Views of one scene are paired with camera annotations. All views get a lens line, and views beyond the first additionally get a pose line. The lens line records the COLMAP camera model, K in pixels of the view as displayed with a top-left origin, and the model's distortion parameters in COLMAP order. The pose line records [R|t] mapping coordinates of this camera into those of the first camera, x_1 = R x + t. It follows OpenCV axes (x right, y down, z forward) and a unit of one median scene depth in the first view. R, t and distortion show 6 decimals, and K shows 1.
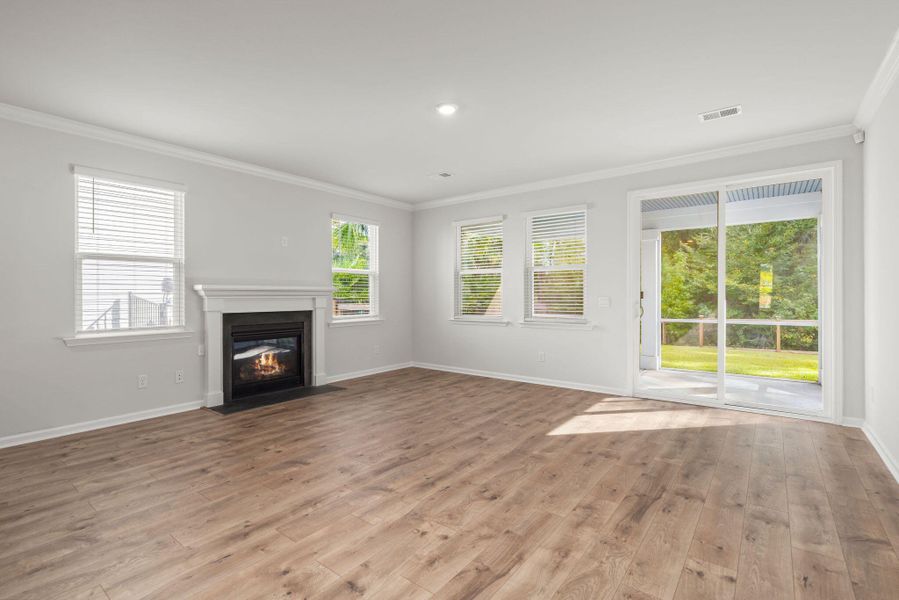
lens RADIAL K [[416.2, 0, 448.1], [0, 416.2, 296.1], [0, 0, 1]] dist [-0.001881, -0.000136]
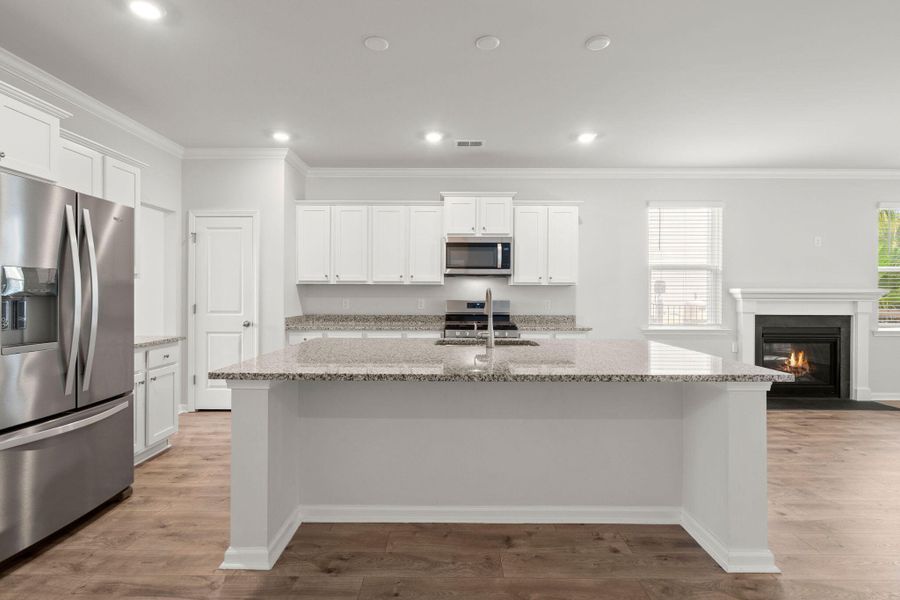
lens RADIAL K [[444.2, 0, 450.0], [0, 444.2, 300.0], [0, 0, 1]] dist [-0.003376, -0.000042]
pose [[0.610194, 0.015342, -0.792103, -0.100648], [-0.006830, 0.999877, 0.014104, -0.006467], [0.792223, -0.003196, 0.610224, -0.267729]]
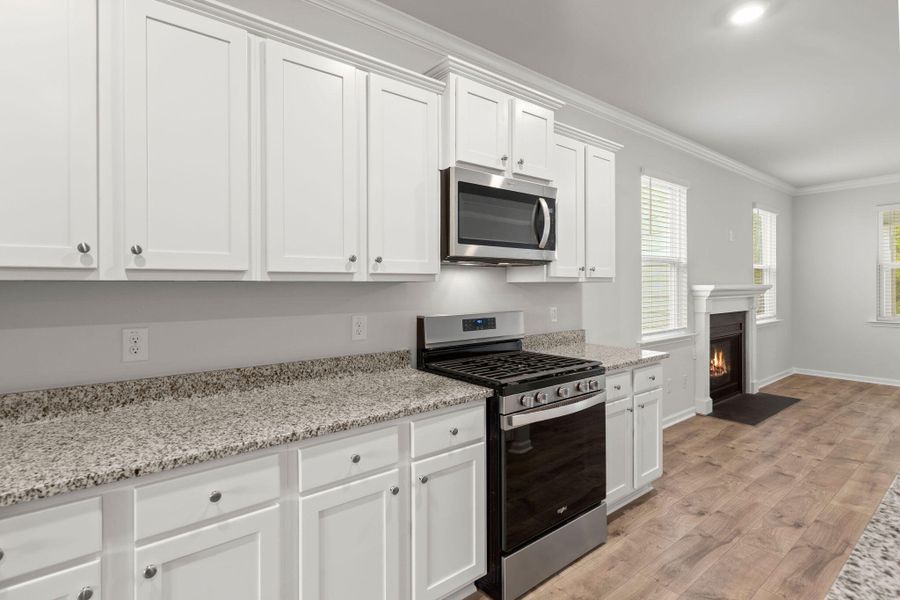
lens RADIAL K [[435.7, 0, 444.6], [0, 435.7, 286.2], [0, 0, 1]] dist [-0.000065, 0.000582]
pose [[0.967904, -0.001470, -0.251318, -0.732989], [0.001686, 0.999998, 0.000646, -0.021078], [0.251316, -0.001049, 0.967904, -0.087290]]
